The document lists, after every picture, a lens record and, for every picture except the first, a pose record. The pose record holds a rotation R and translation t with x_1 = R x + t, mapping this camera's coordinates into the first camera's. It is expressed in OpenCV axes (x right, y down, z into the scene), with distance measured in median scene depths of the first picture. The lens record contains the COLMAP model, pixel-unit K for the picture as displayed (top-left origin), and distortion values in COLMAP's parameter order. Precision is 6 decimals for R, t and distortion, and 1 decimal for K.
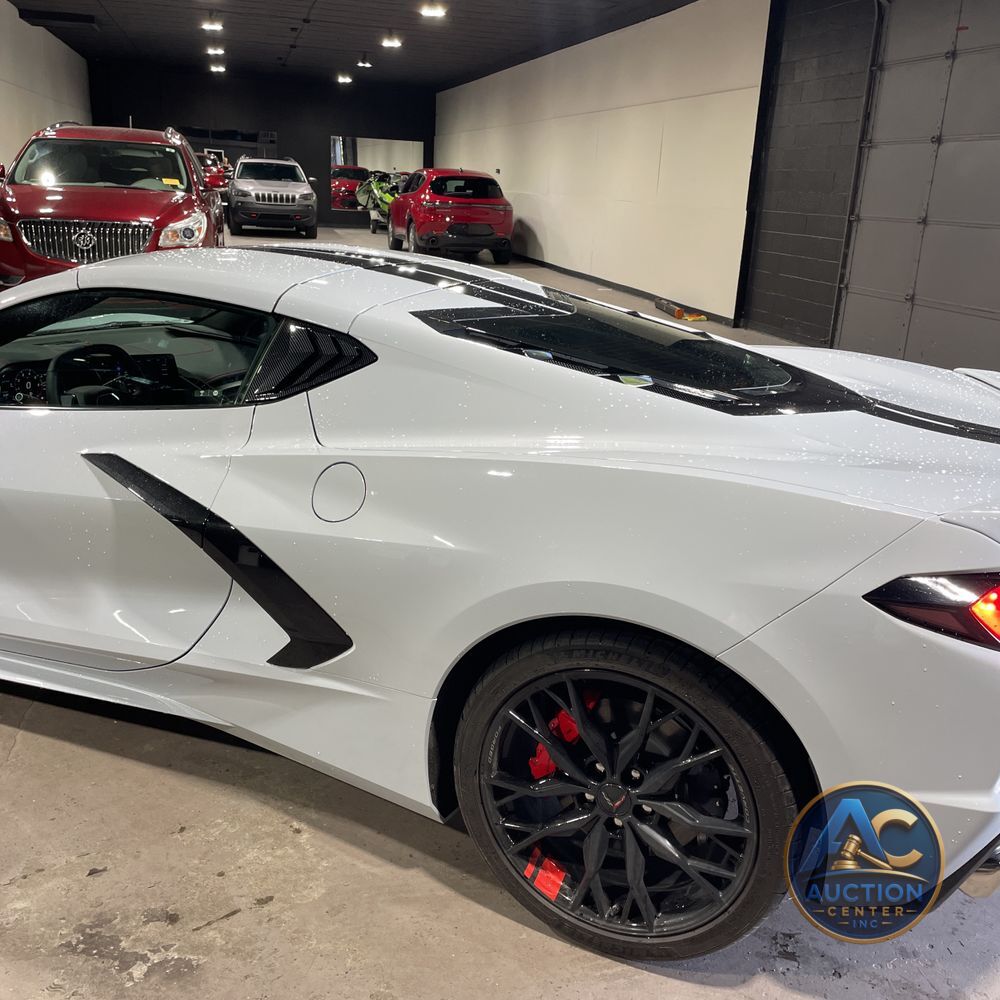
lens RADIAL K [[1008.7, 0, 500.0], [0, 1008.7, 500.0], [0, 0, 1]] dist [0.091296, -0.119356]
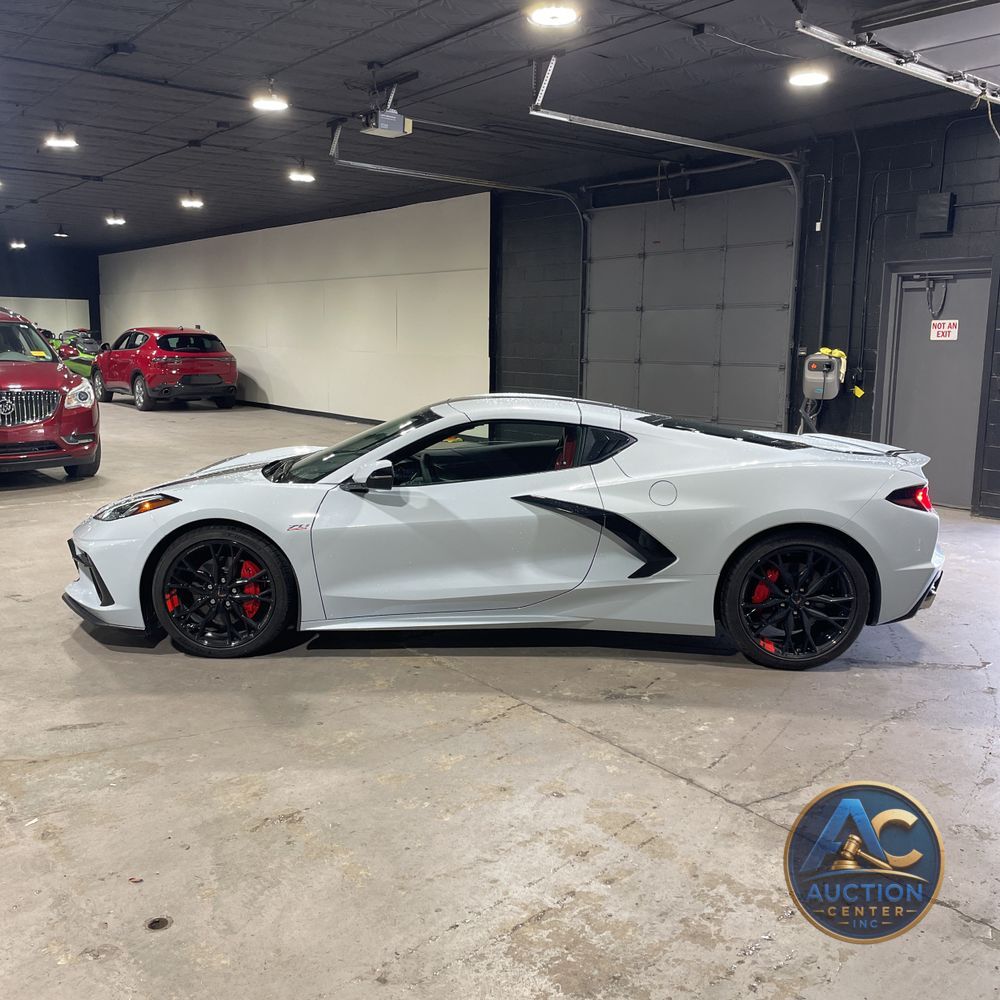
lens RADIAL K [[1008.7, 0, 500.0], [0, 1008.7, 500.0], [0, 0, 1]] dist [0.091296, -0.119356]
pose [[0.920427, -0.095306, 0.379120, -0.347810], [0.144164, 0.984222, -0.102581, 0.047857], [-0.363361, 0.149074, 0.919644, -0.249131]]
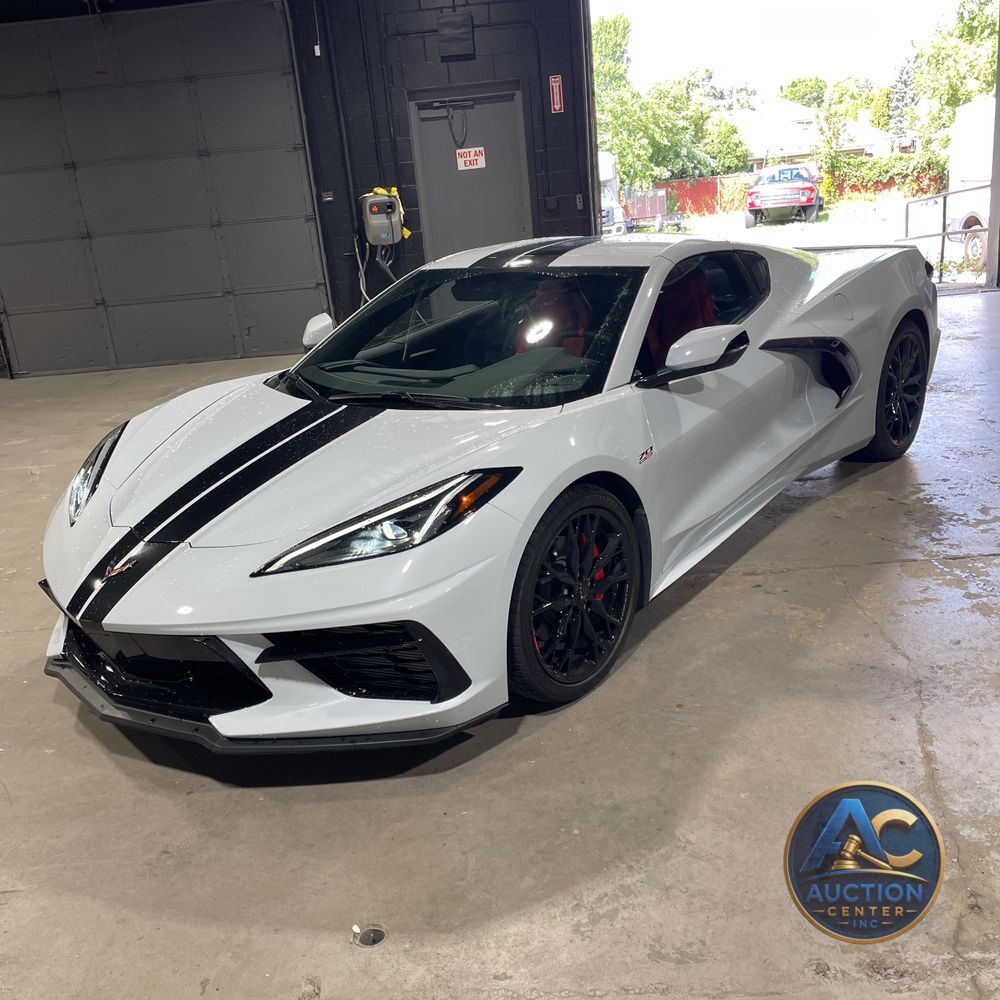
lens RADIAL K [[1008.7, 0, 500.0], [0, 1008.7, 500.0], [0, 0, 1]] dist [0.091296, -0.119356]
pose [[0.256815, -0.364961, 0.894902, -0.601336], [0.386102, 0.887600, 0.251181, -0.116454], [-0.885986, 0.281017, 0.368861, 0.242171]]
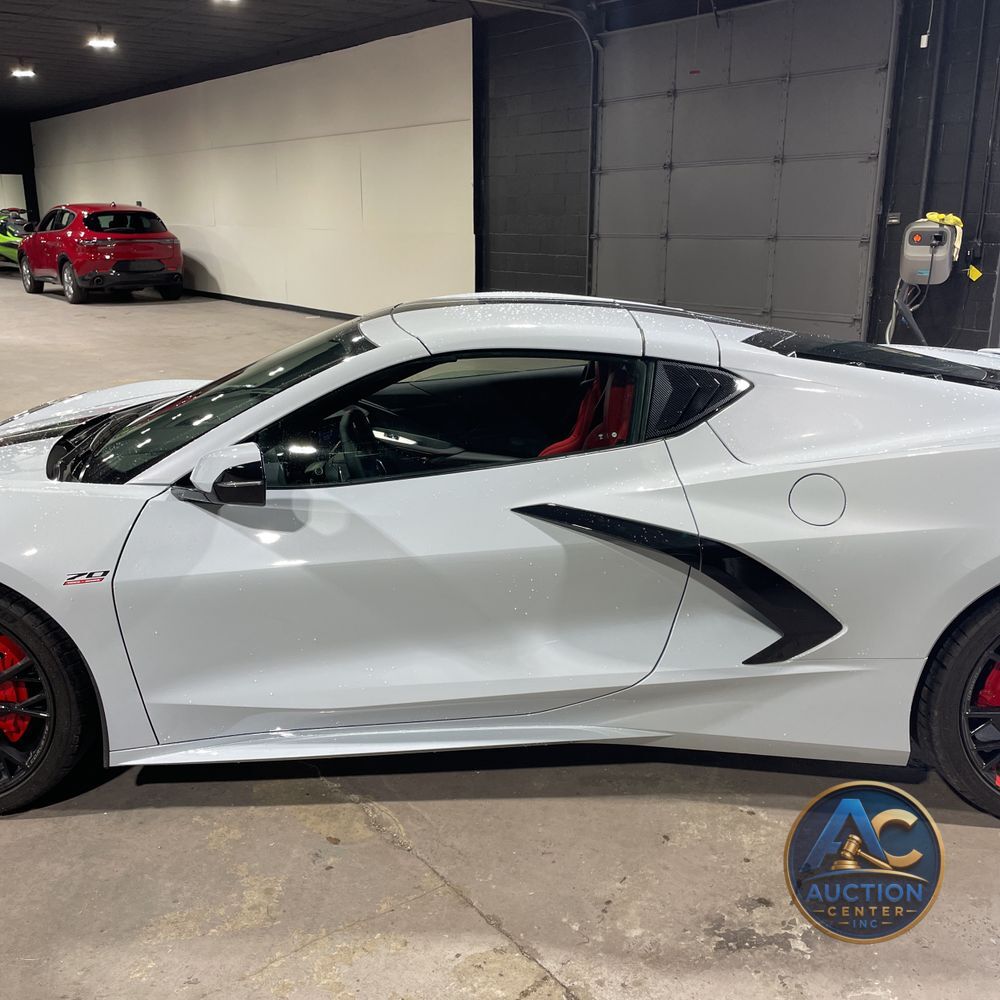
lens RADIAL K [[1008.7, 0, 500.0], [0, 1008.7, 500.0], [0, 0, 1]] dist [0.091296, -0.119356]
pose [[0.915642, -0.151799, 0.372233, -0.232030], [0.159276, 0.987175, 0.010780, -0.019489], [-0.369096, 0.049418, 0.928077, 0.014331]]
